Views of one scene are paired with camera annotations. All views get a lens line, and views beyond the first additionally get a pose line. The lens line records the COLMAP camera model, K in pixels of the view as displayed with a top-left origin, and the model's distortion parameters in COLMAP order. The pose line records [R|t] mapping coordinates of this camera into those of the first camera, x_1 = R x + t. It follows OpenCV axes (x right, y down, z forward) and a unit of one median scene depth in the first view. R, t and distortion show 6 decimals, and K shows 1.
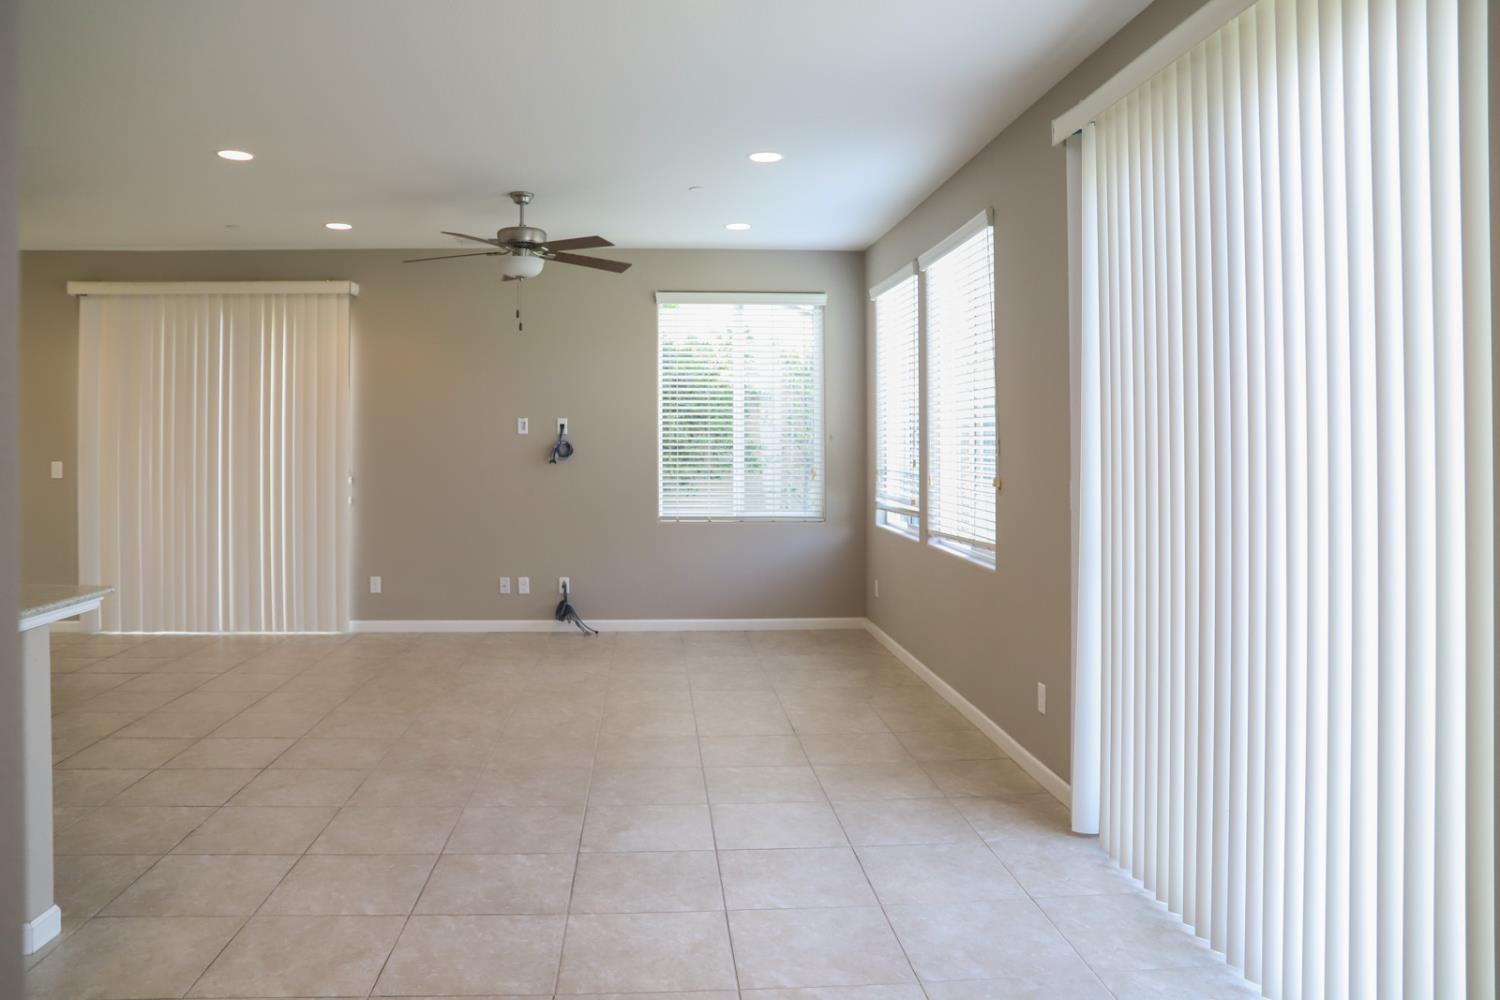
lens RADIAL K [[1038.2, 0, 745.9], [0, 1038.2, 430.0], [0, 0, 1]] dist [-0.129742, 0.065306]
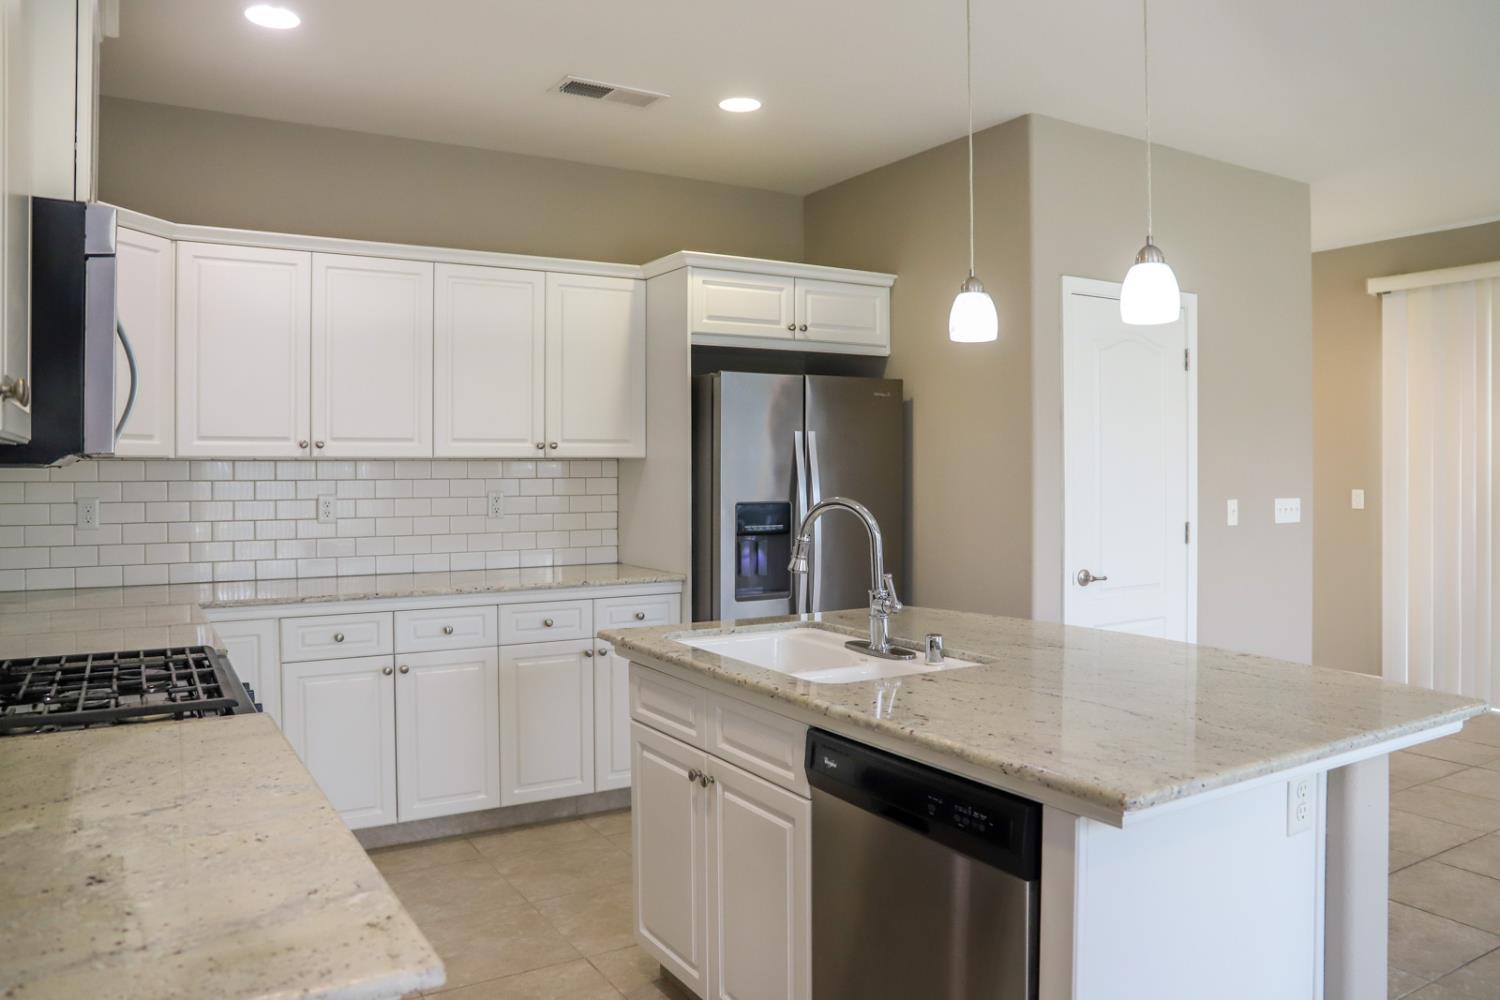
lens RADIAL K [[1091.9, 0, 755.9], [0, 1091.9, 478.3], [0, 0, 1]] dist [-0.126673, 0.103260]
pose [[0.441896, 0.007561, -0.897034, -0.229390], [0.013117, 0.999803, 0.014889, 0.003201], [0.896970, -0.018346, 0.441710, 0.276160]]
